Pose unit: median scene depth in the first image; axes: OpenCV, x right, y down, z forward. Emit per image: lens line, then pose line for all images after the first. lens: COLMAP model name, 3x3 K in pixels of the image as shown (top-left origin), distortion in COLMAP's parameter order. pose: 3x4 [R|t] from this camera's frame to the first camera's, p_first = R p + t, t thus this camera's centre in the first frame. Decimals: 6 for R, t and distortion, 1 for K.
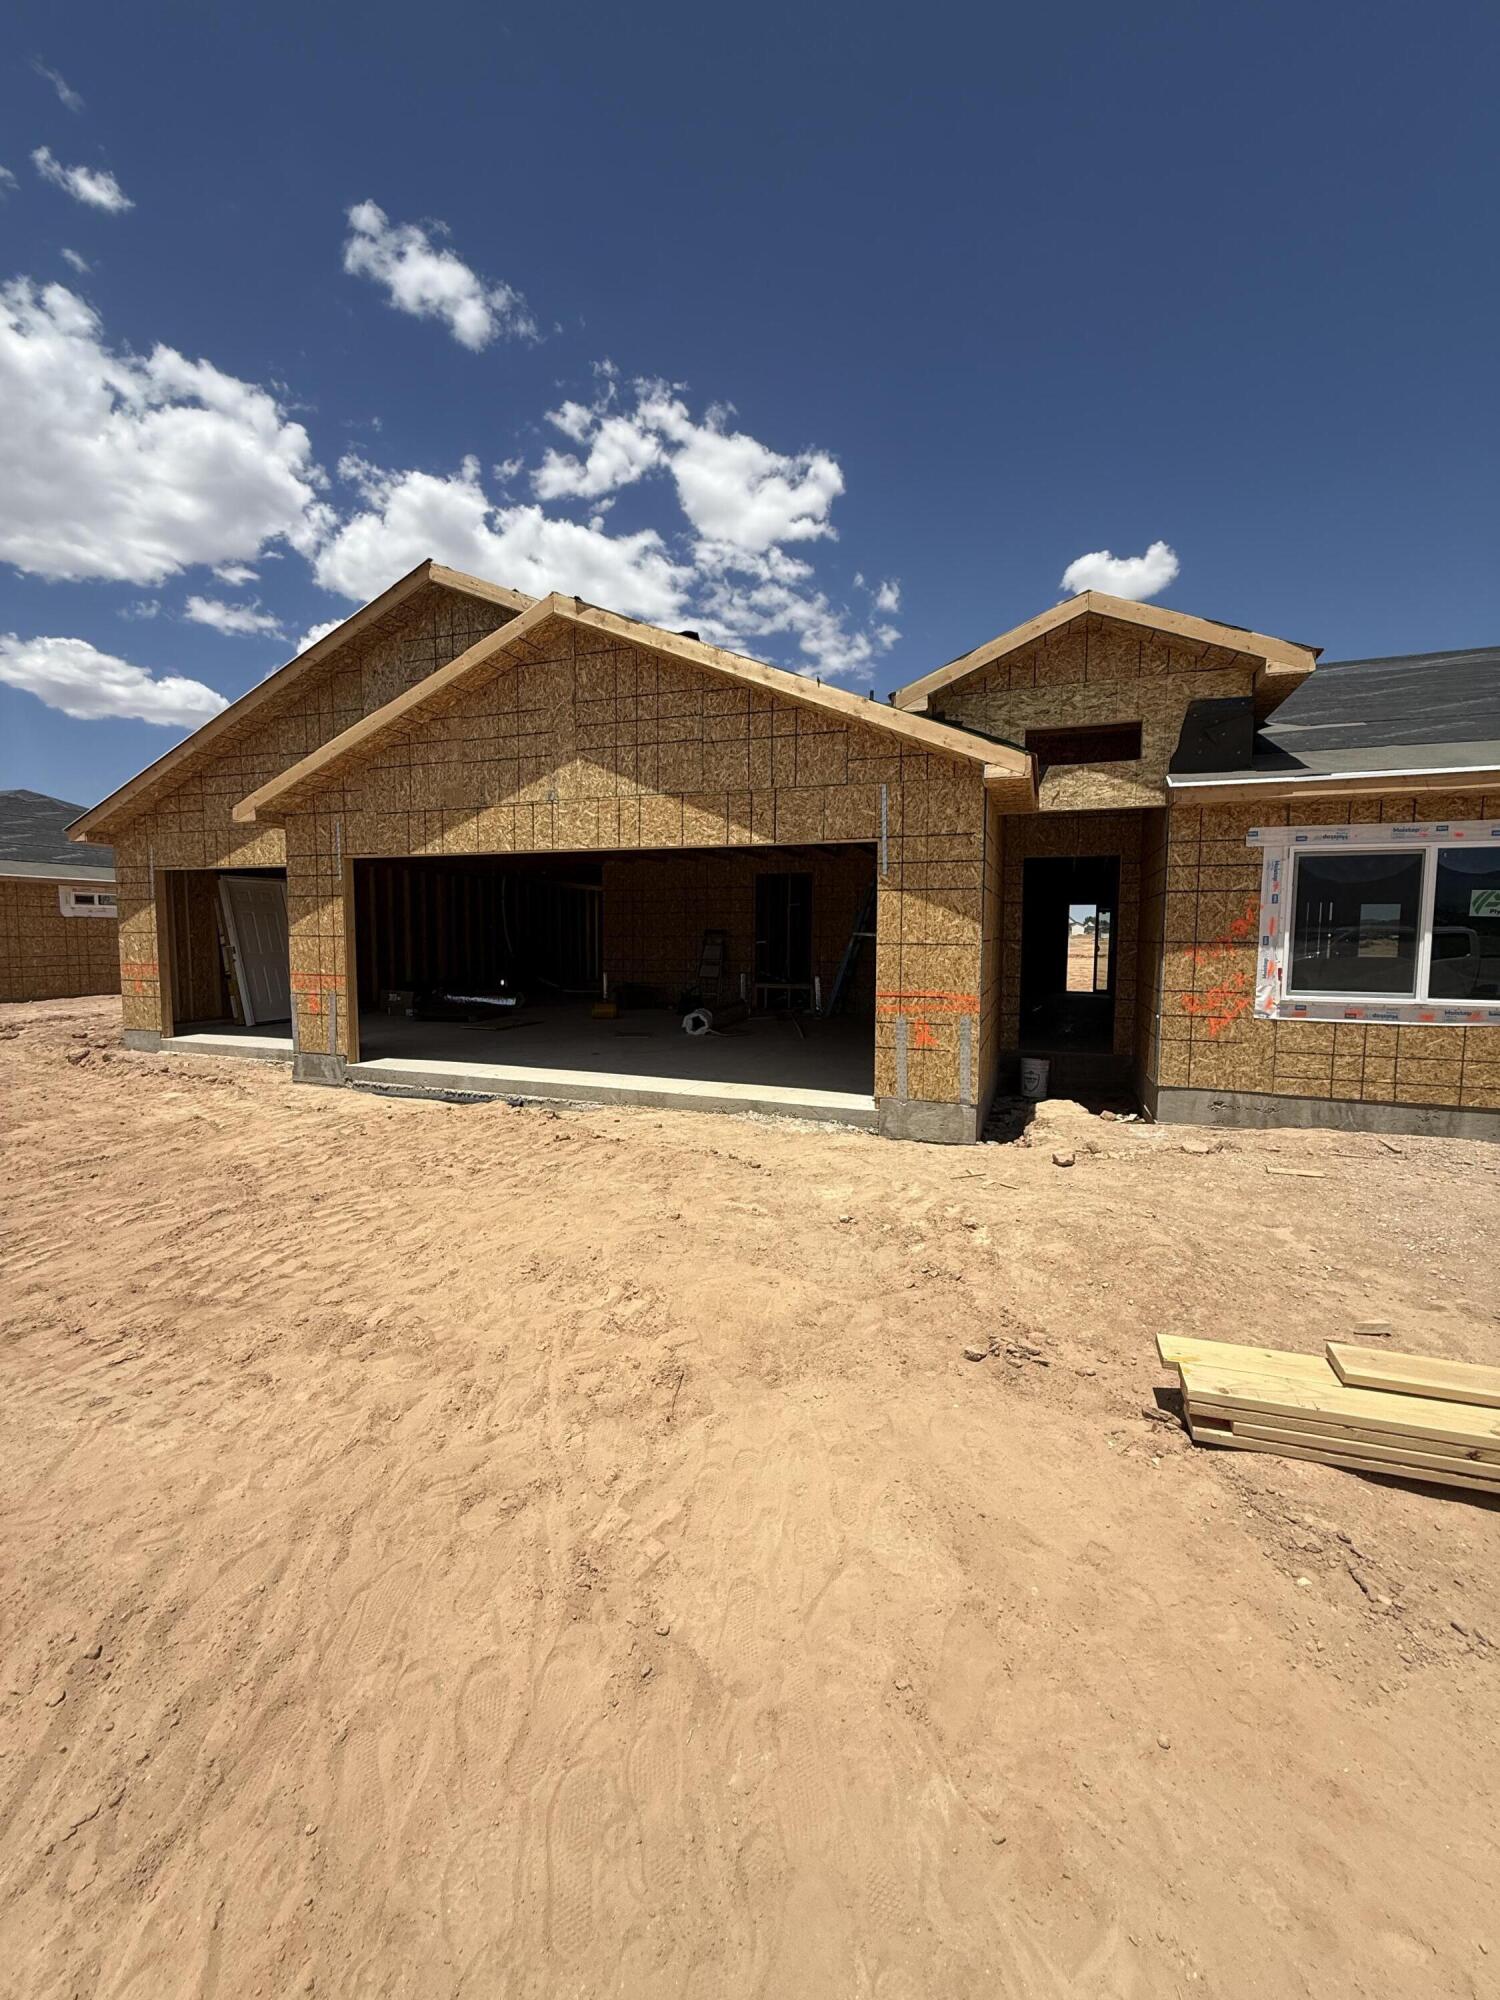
lens RADIAL K [[789.5, 0, 756.7], [0, 789.5, 959.9], [0, 0, 1]] dist [0.002301, 0.000221]
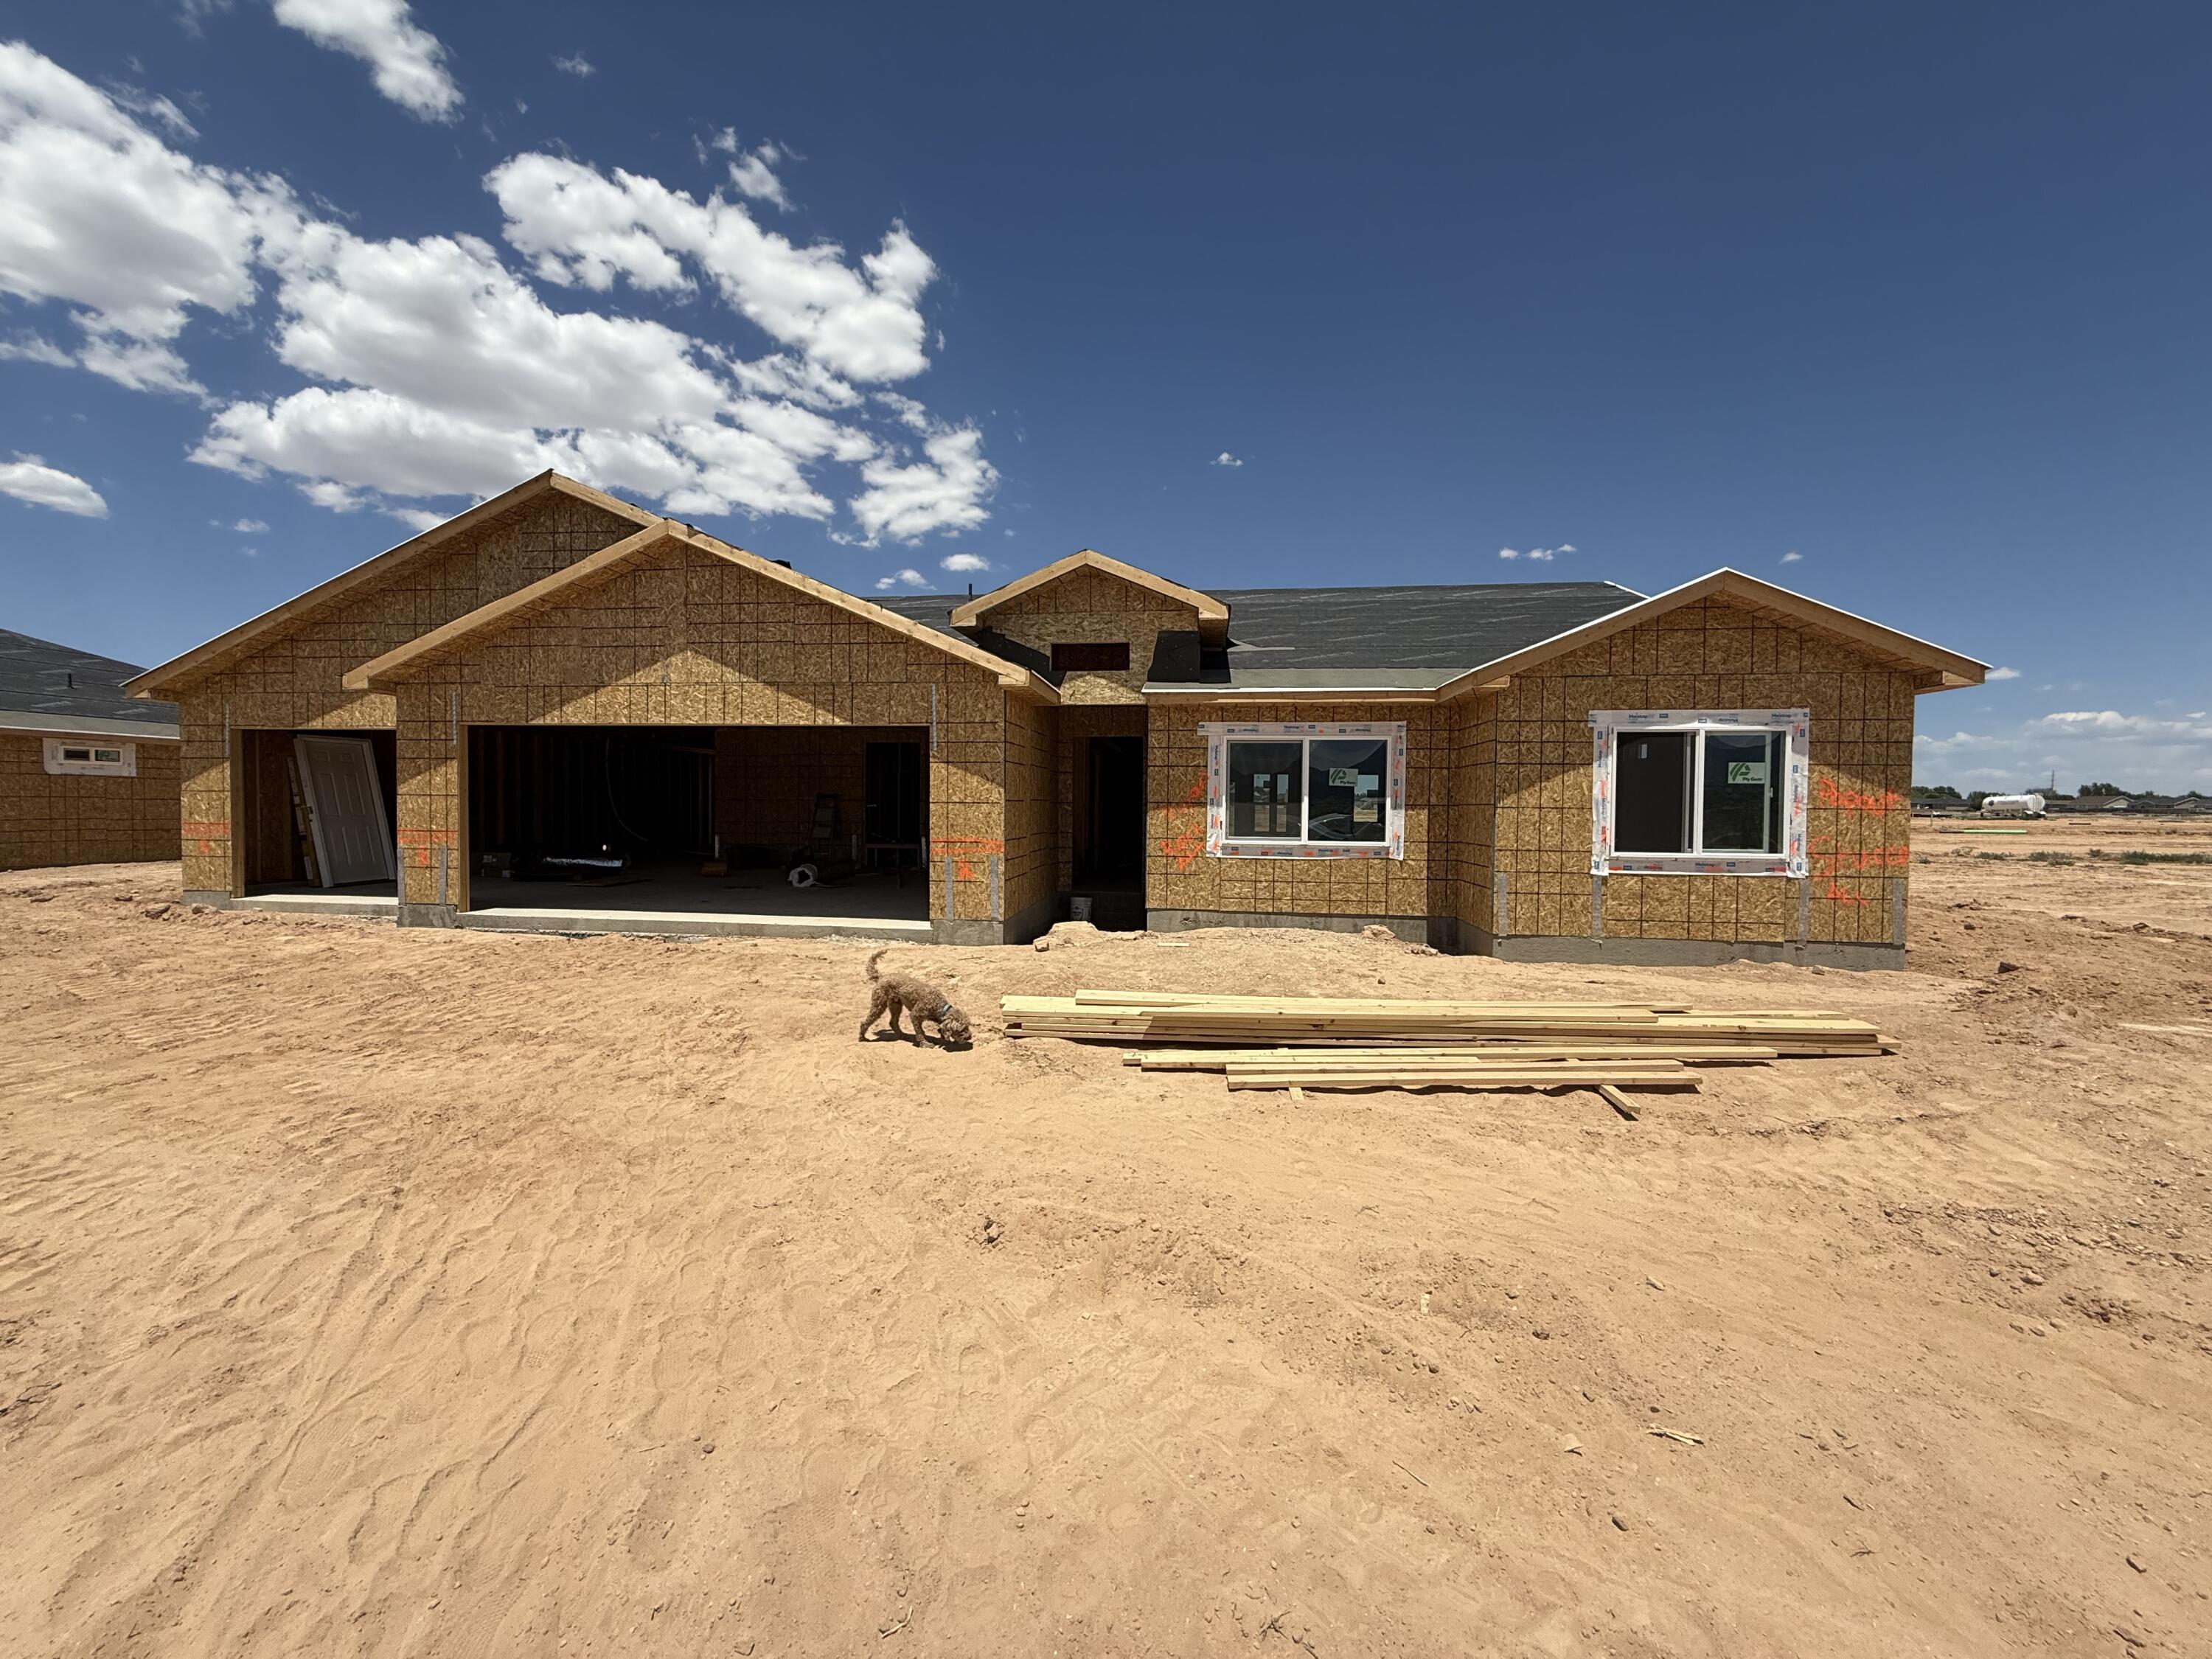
lens RADIAL K [[873.2, 0, 1106.6], [0, 873.2, 810.3], [0, 0, 1]] dist [0.002301, 0.000221]
pose [[0.975677, 0.003079, 0.219192, 0.112497], [0.002370, 0.999695, -0.024590, 0.028167], [-0.219201, 0.024511, 0.975372, -0.469517]]
